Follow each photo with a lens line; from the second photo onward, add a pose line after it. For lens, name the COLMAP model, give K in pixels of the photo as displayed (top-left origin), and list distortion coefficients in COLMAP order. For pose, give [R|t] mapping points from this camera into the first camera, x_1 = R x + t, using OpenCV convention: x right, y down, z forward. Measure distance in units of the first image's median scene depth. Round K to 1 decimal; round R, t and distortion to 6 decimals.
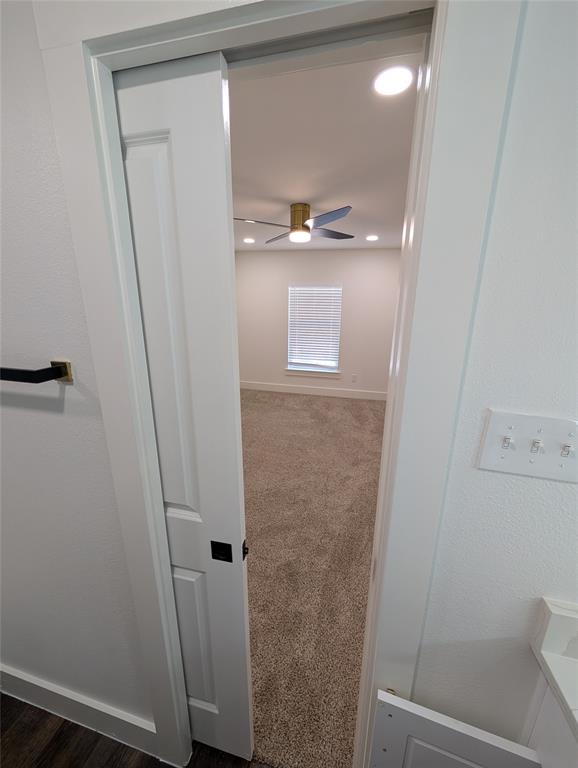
lens RADIAL K [[293.6, 0, 289.4], [0, 293.6, 382.3], [0, 0, 1]] dist [0.000471, 0.000275]
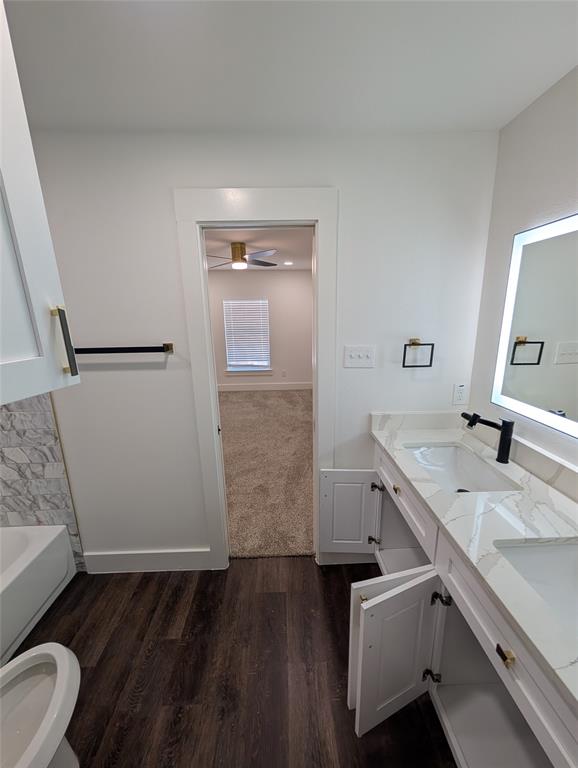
lens RADIAL K [[293.6, 0, 288.5], [0, 293.6, 384.9], [0, 0, 1]] dist [0.000471, 0.000275]
pose [[0.963844, -0.090503, 0.250629, -0.100862], [0.096733, 0.995230, -0.012624, 0.070767], [-0.248291, 0.036411, 0.968001, -0.264709]]
